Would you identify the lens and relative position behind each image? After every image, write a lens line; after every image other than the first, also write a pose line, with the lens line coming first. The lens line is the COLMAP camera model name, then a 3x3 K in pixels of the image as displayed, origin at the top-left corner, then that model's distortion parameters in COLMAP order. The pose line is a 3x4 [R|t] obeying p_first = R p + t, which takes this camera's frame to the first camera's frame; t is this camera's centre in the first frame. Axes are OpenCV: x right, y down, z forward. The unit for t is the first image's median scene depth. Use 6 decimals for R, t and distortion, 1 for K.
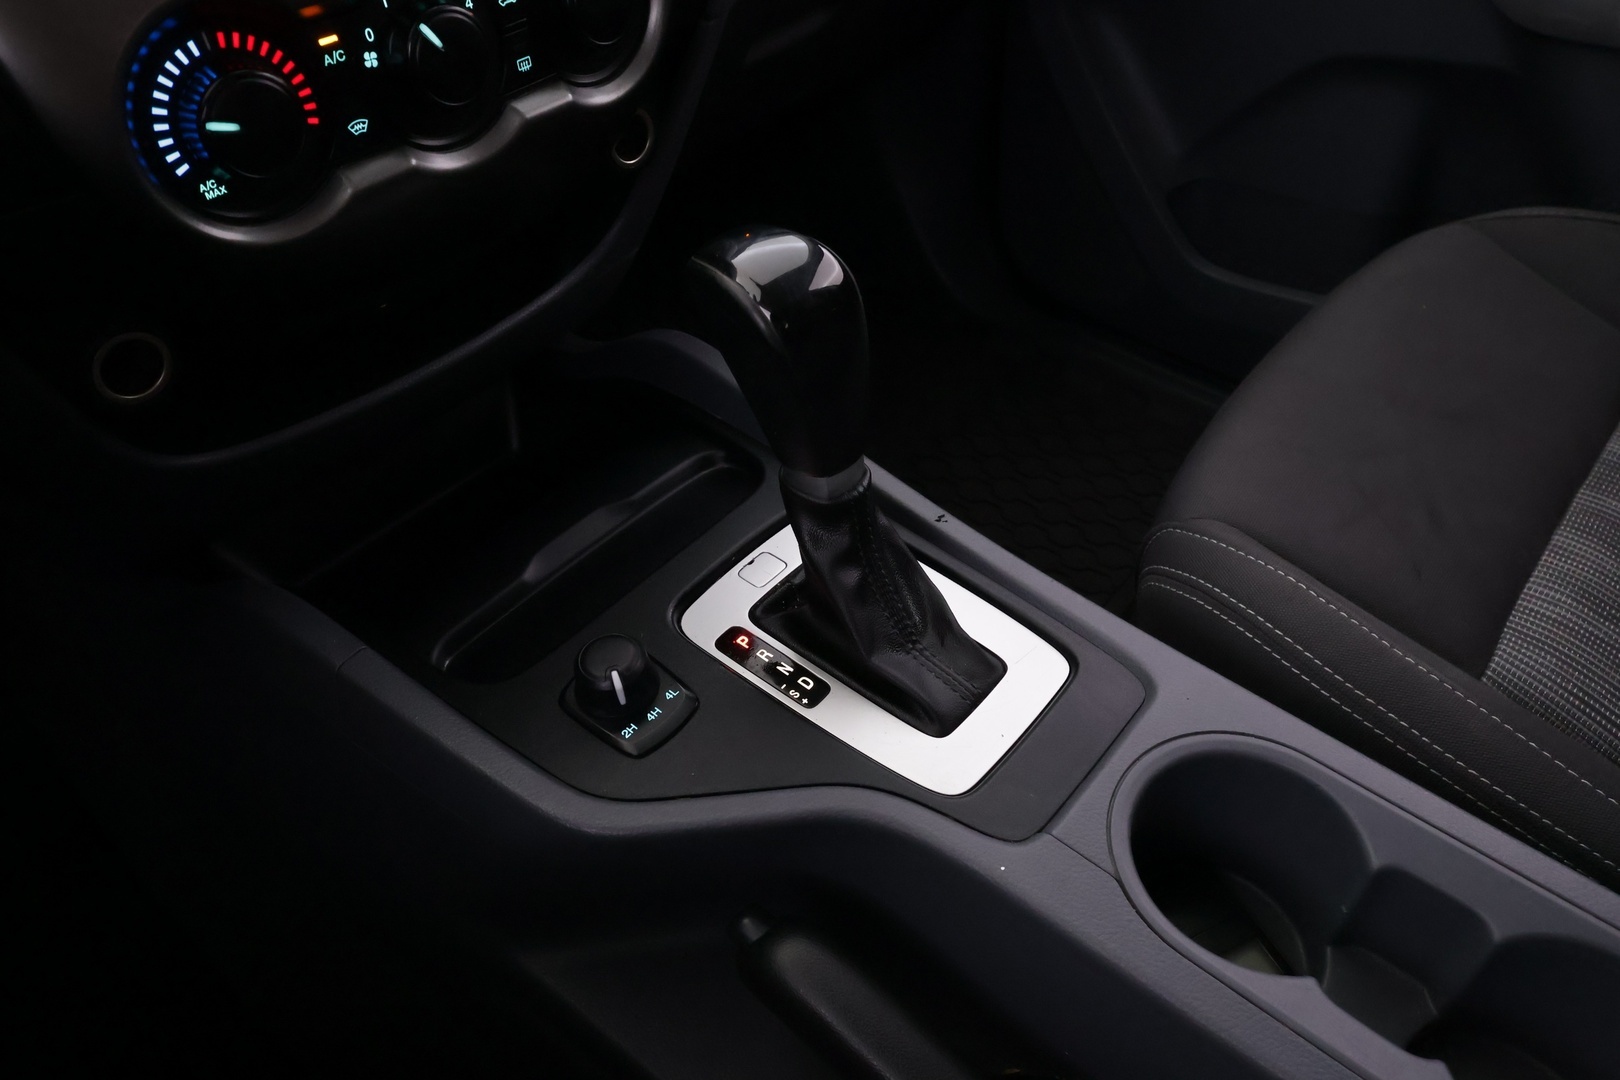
lens RADIAL K [[1148.5, 0, 818.2], [0, 1148.5, 545.5], [0, 0, 1]] dist [0.003726, 0.006876]
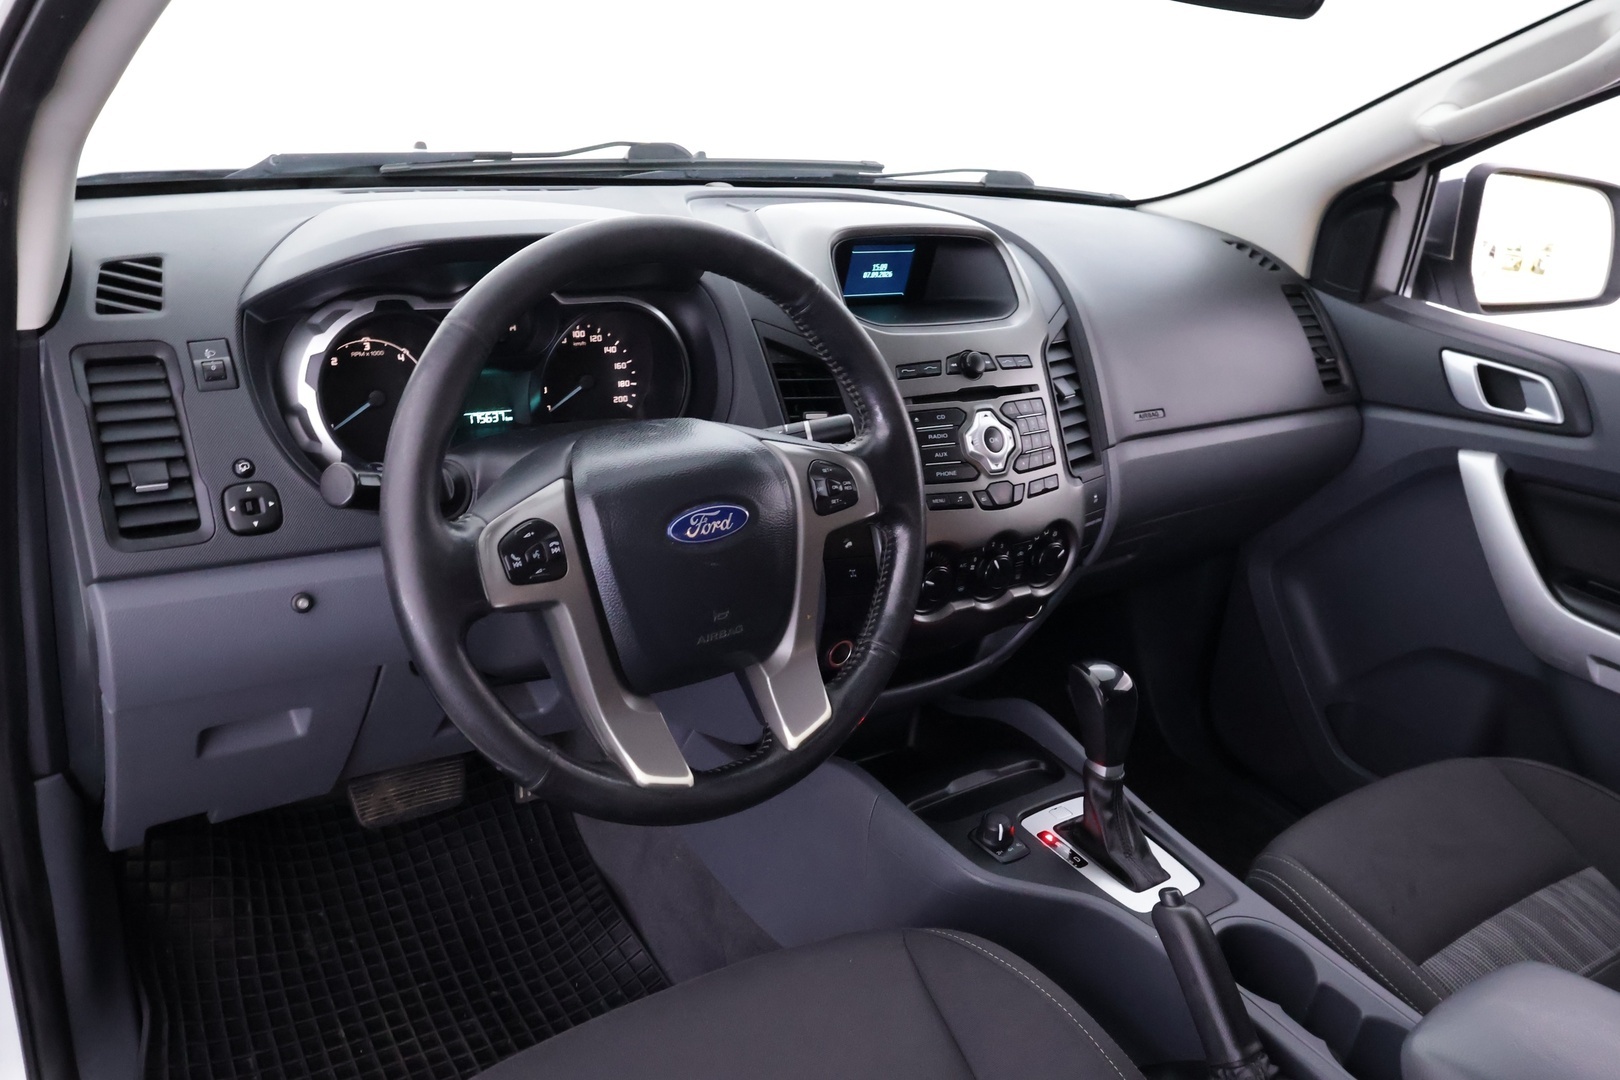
lens RADIAL K [[1305.3, 0, 810.0], [0, 1305.3, 540.0], [0, 0, 1]] dist [0.011888, 0.002973]
pose [[0.959595, 0.216378, -0.179886, -0.194734], [-0.266293, 0.904879, -0.332087, 0.566089], [0.090919, 0.366571, 0.925937, -1.681596]]
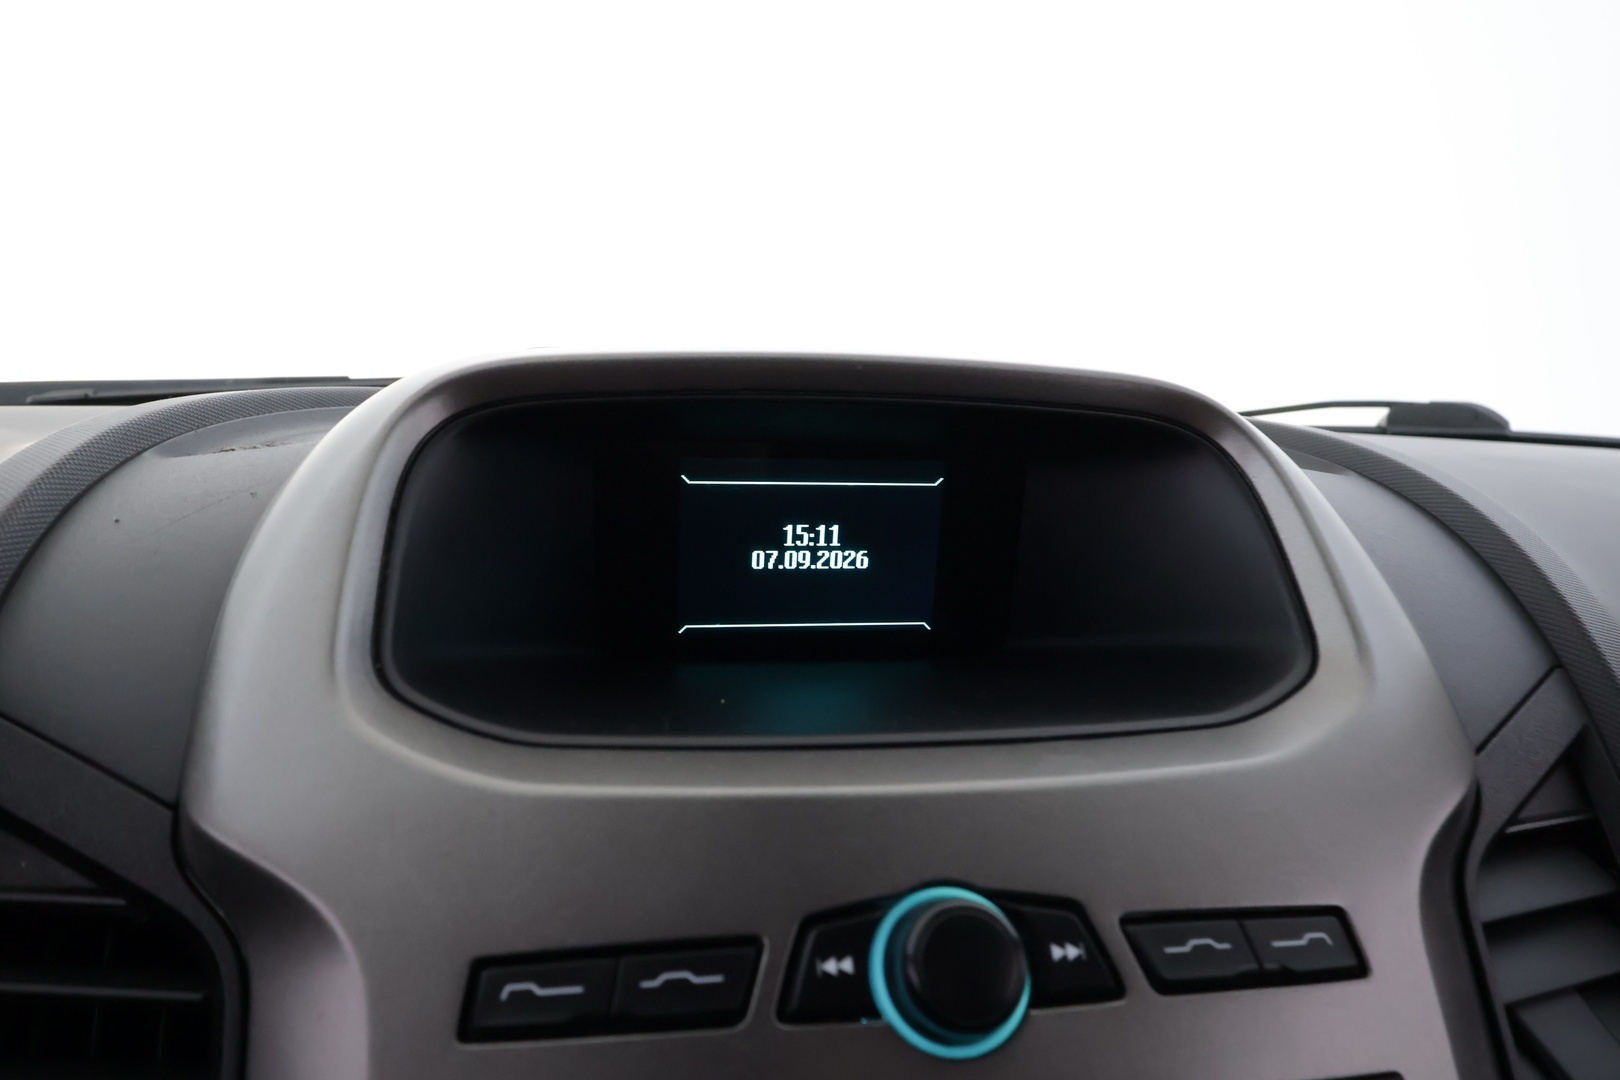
lens RADIAL K [[1148.5, 0, 818.2], [0, 1148.5, 545.5], [0, 0, 1]] dist [0.003726, 0.006876]
pose [[0.774039, 0.128788, -0.619901, -0.219372], [-0.464786, 0.780430, -0.418215, -0.668055], [0.429928, 0.611836, 0.663942, 0.302601]]
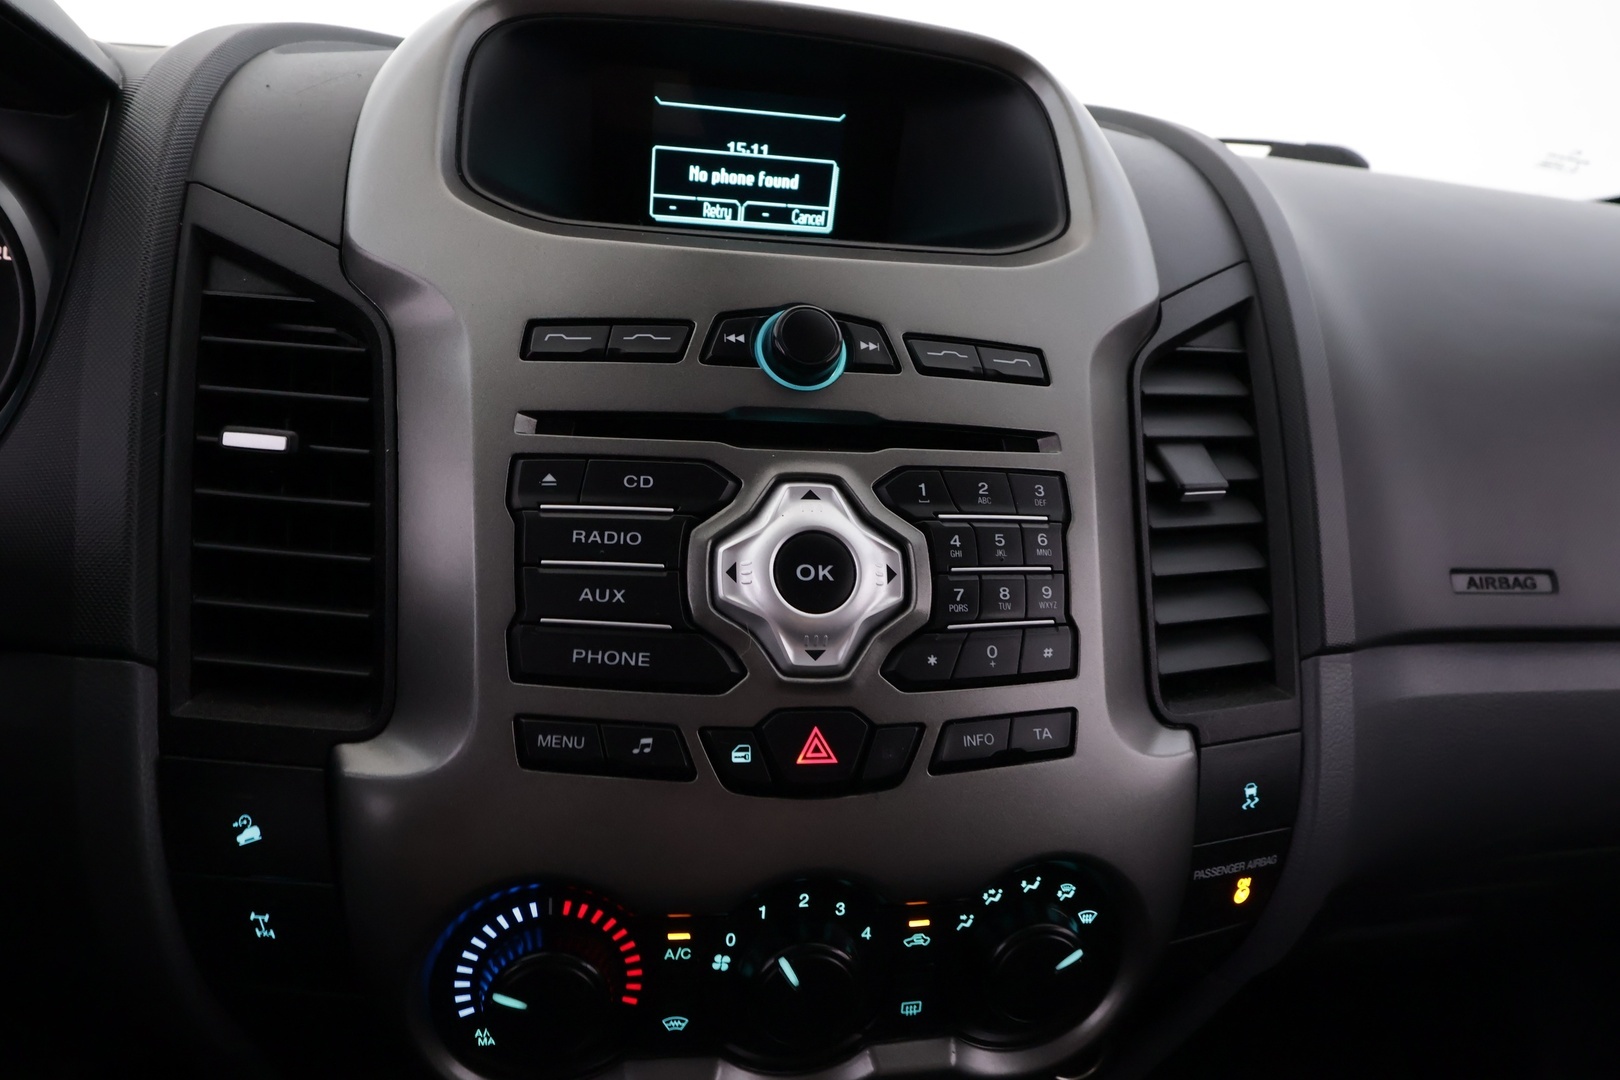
lens RADIAL K [[1148.5, 0, 818.2], [0, 1148.5, 545.5], [0, 0, 1]] dist [0.003726, 0.006876]
pose [[0.778808, 0.279363, -0.561617, 0.056025], [-0.497473, 0.820451, -0.281744, -0.421085], [0.382071, 0.498814, 0.777950, 0.182064]]
